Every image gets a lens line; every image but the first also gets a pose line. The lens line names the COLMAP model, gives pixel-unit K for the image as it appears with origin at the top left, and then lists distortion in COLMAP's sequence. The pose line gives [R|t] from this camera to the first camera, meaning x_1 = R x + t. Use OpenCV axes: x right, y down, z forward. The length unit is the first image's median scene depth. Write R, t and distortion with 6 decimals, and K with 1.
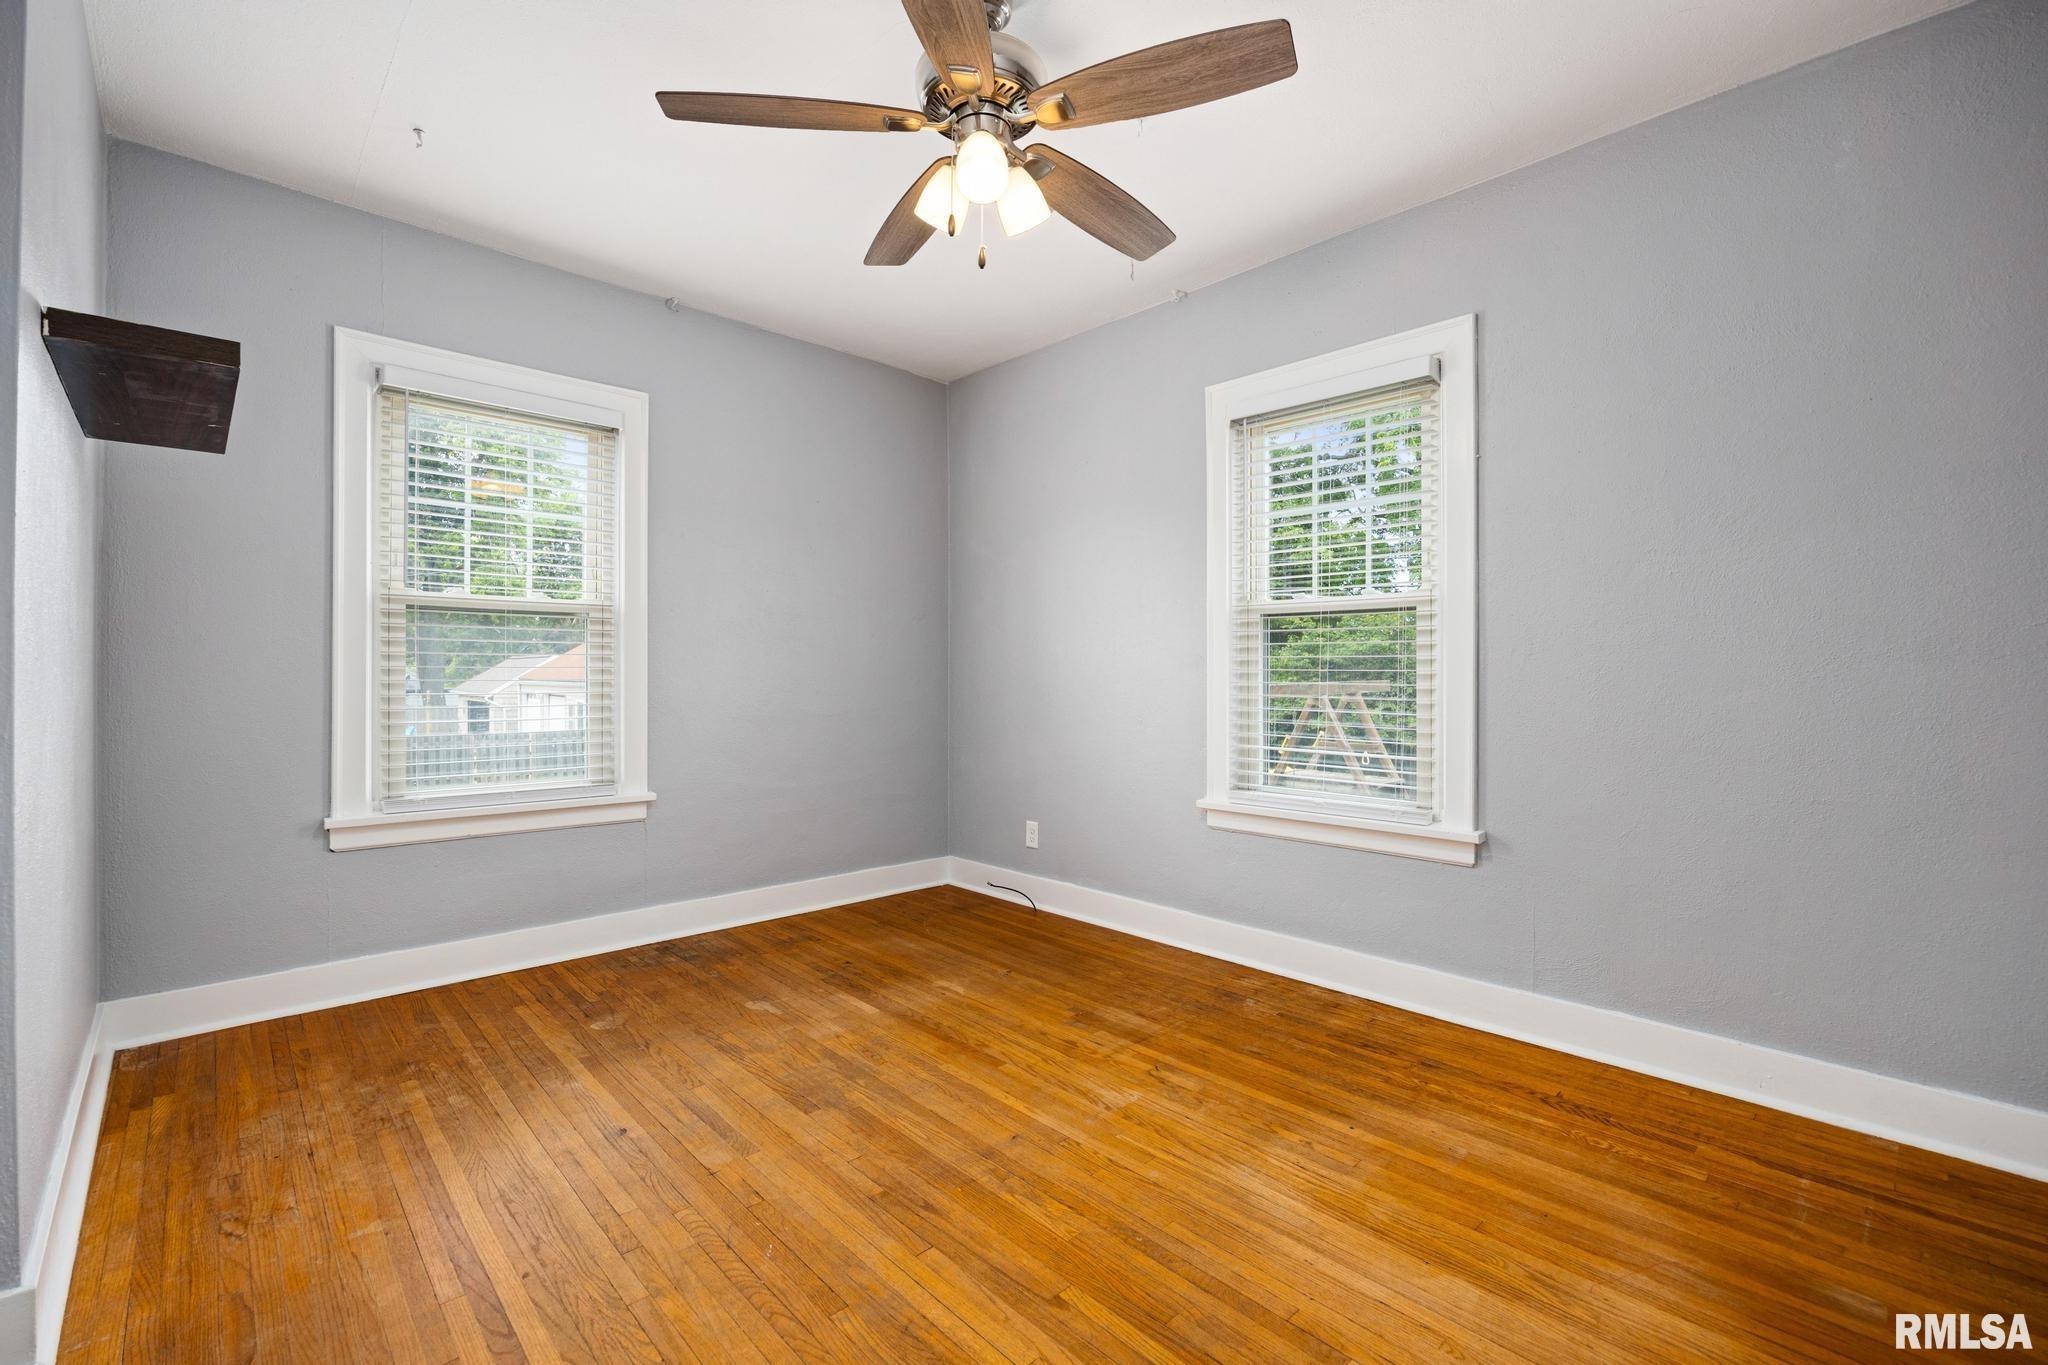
lens RADIAL K [[882.0, 0, 1032.6], [0, 882.0, 676.9], [0, 0, 1]] dist [-0.011991, 0.000273]
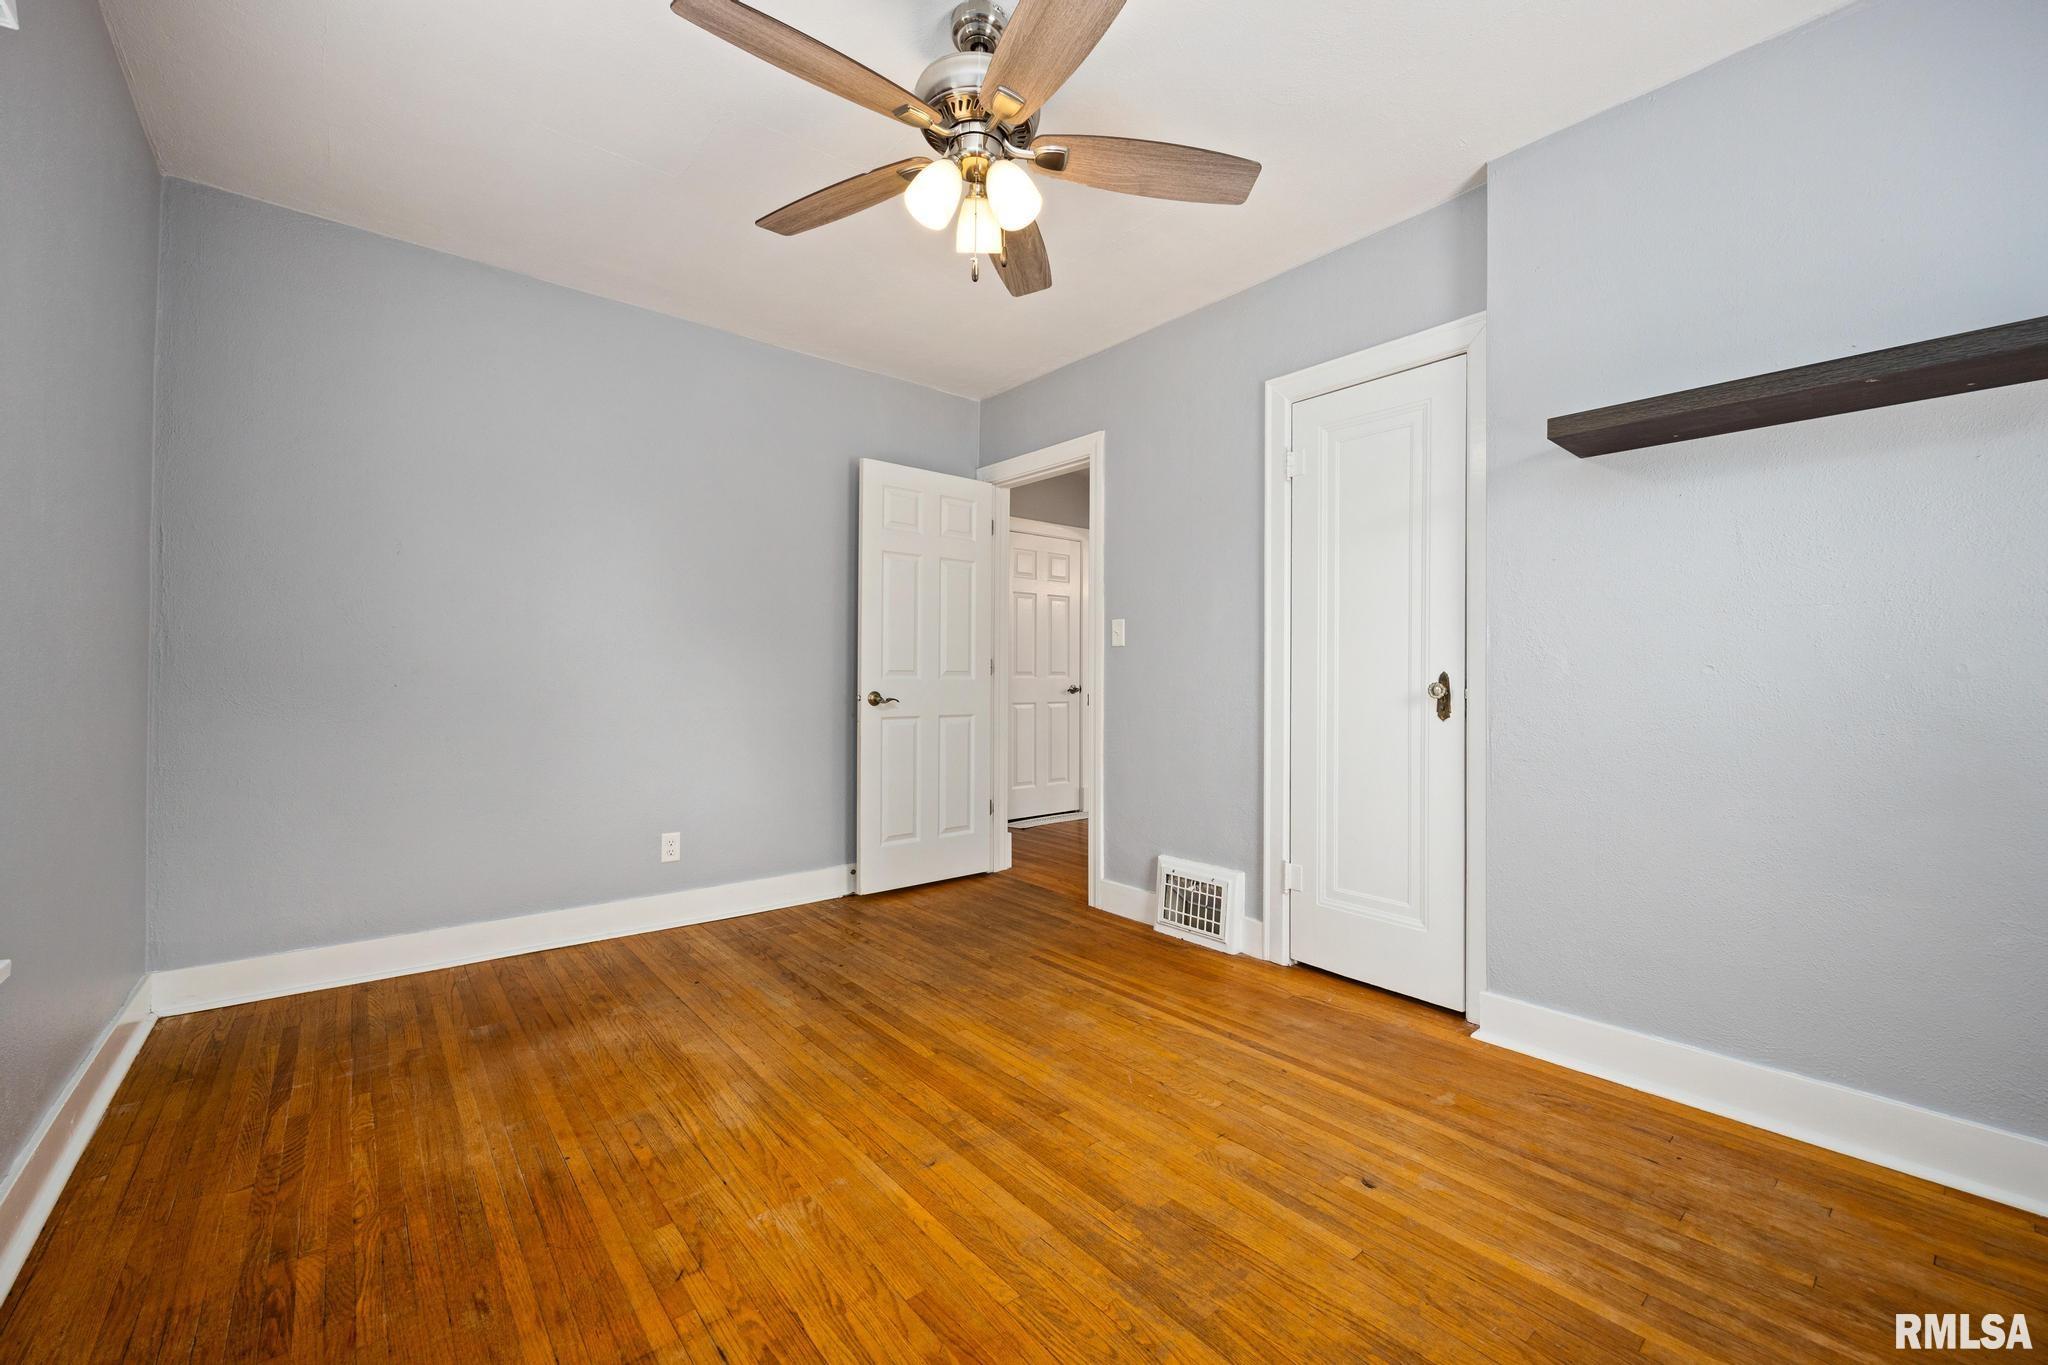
lens RADIAL K [[809.2, 0, 1044.1], [0, 809.2, 675.6], [0, 0, 1]] dist [-0.007452, 0.000041]
pose [[-0.998811, -0.004442, 0.048546, -0.146116], [-0.004427, 0.999990, 0.000417, 0.003540], [-0.048547, 0.000201, -0.998821, 1.512956]]
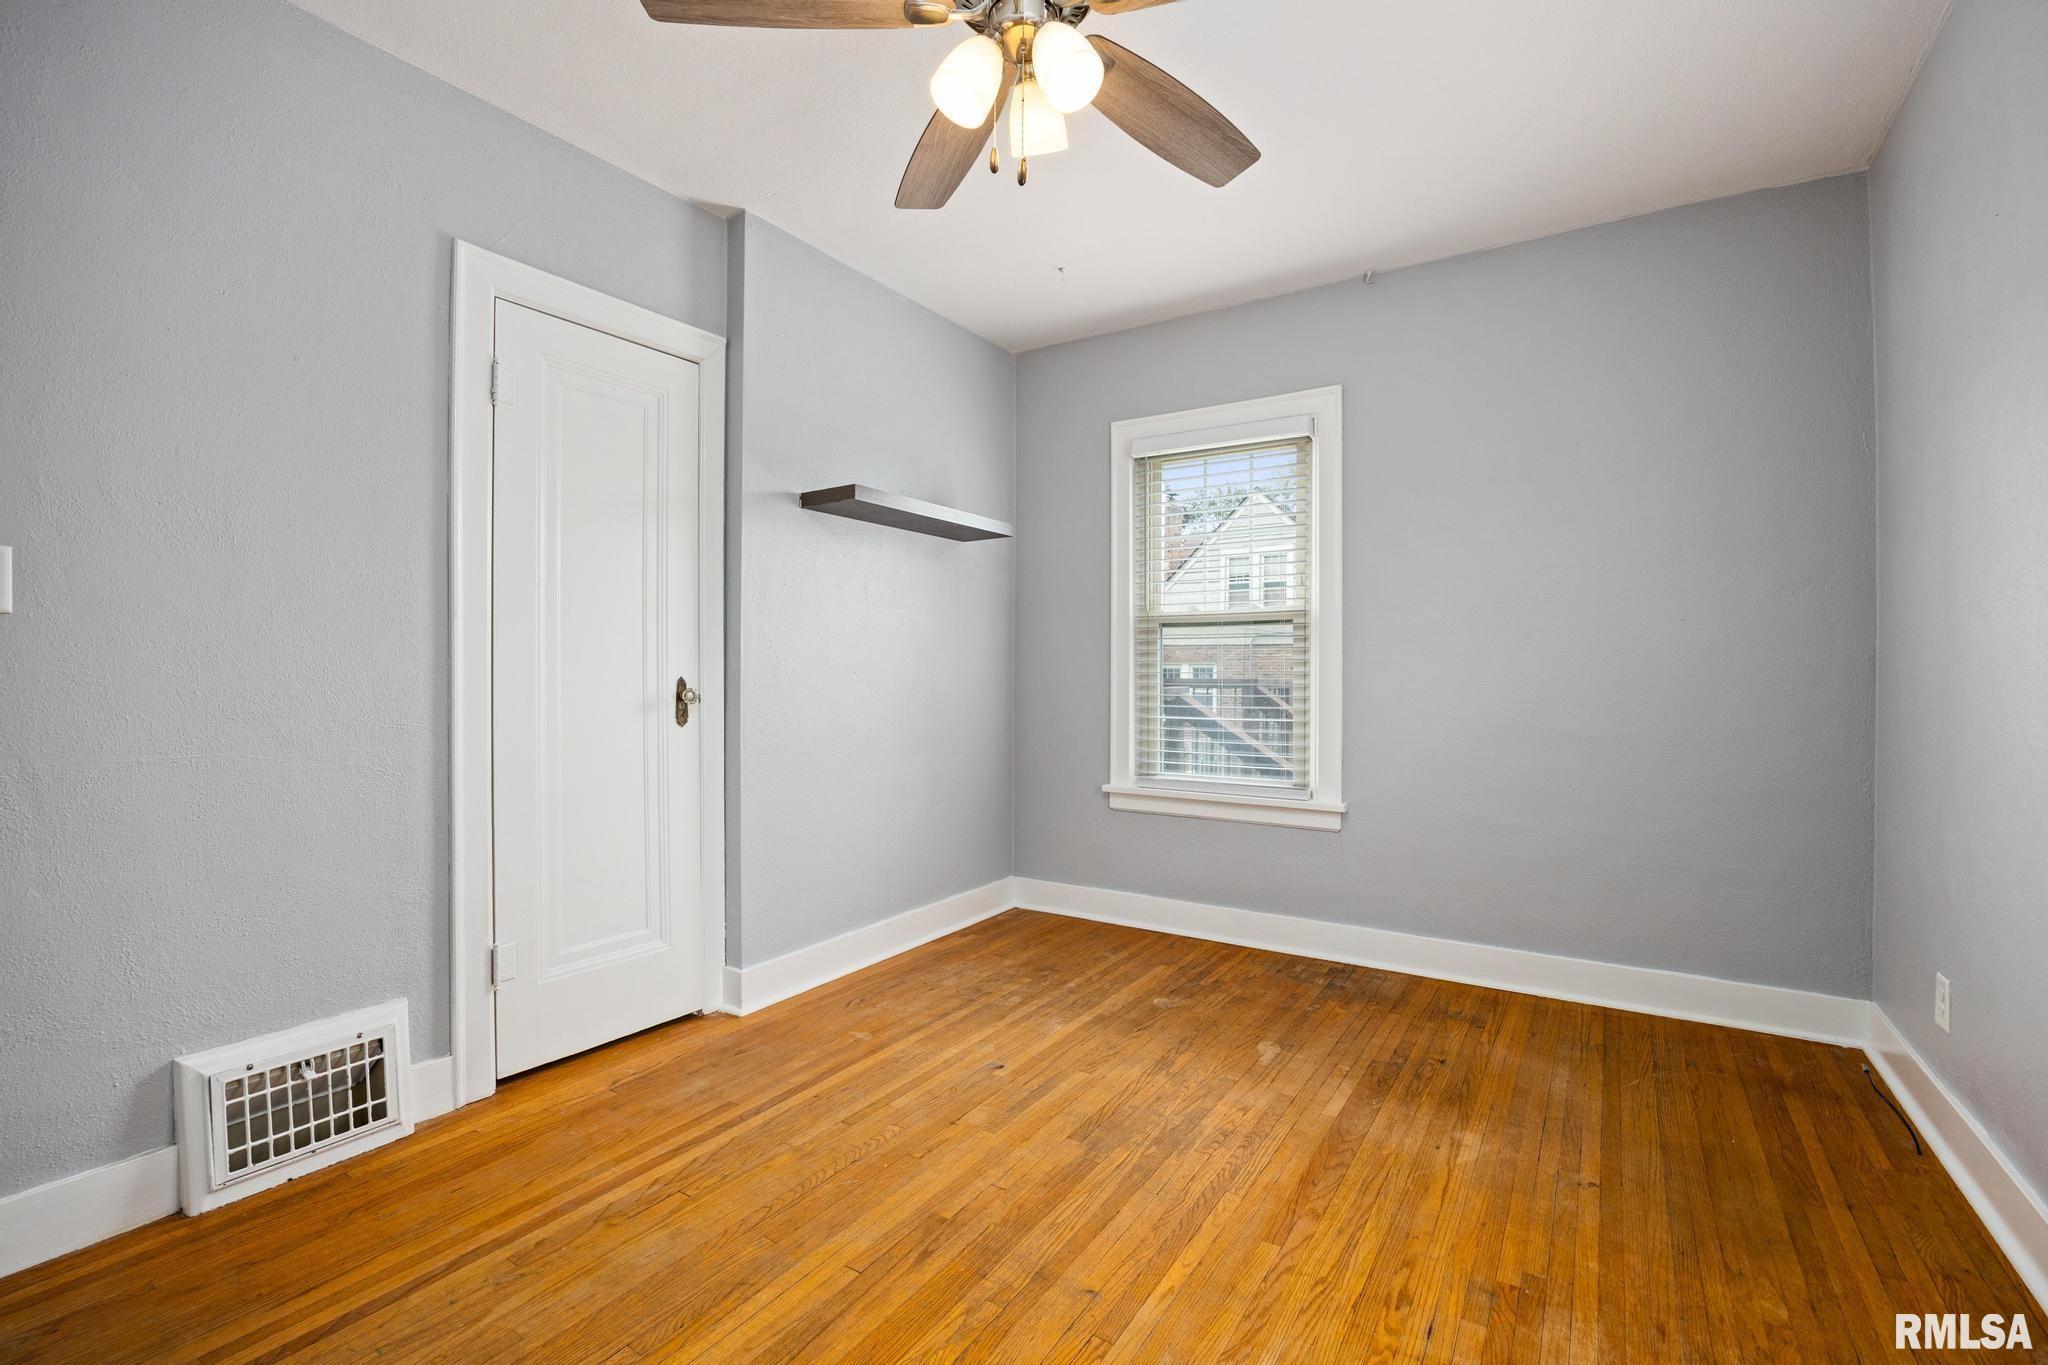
lens RADIAL K [[885.9, 0, 1035.8], [0, 885.9, 680.7], [0, 0, 1]] dist [-0.020064, 0.000397]
pose [[0.236178, 0.004214, -0.971701, 0.573129], [-0.002945, 0.999989, 0.003621, -0.004362], [0.971705, 0.002007, 0.236188, 0.633381]]
